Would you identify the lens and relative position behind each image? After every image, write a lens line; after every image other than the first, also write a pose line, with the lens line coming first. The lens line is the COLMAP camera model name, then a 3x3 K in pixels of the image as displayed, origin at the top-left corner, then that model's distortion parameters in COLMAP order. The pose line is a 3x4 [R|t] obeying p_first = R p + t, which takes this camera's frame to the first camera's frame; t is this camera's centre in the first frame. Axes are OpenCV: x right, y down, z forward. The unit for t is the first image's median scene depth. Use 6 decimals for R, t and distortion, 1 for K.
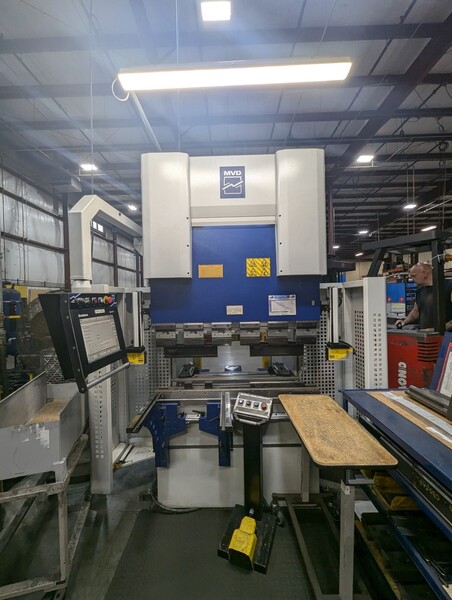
lens RADIAL K [[251.0, 0, 223.9], [0, 251.0, 299.6], [0, 0, 1]] dist [0.000332, -0.000041]
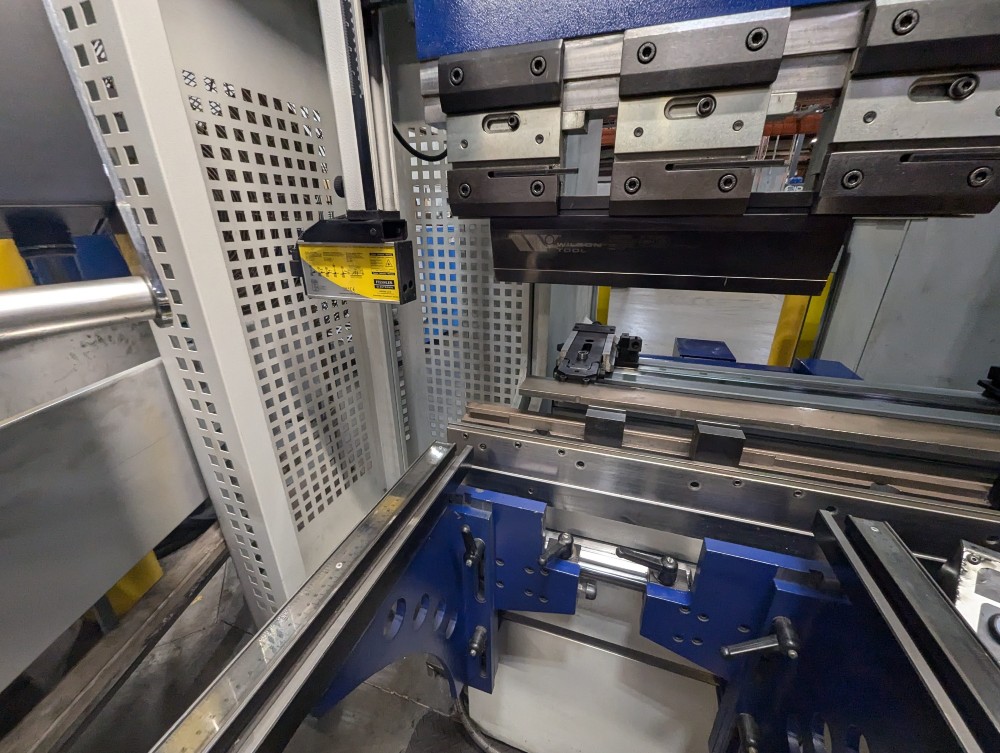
lens RADIAL K [[396.2, 0, 500.0], [0, 396.2, 376.5], [0, 0, 1]] dist [0.001603, -0.000009]
pose [[0.952565, 0.131241, -0.274583, -0.141246], [-0.018480, 0.925516, 0.378256, 0.189214], [0.303774, -0.355239, 0.884040, 0.718738]]
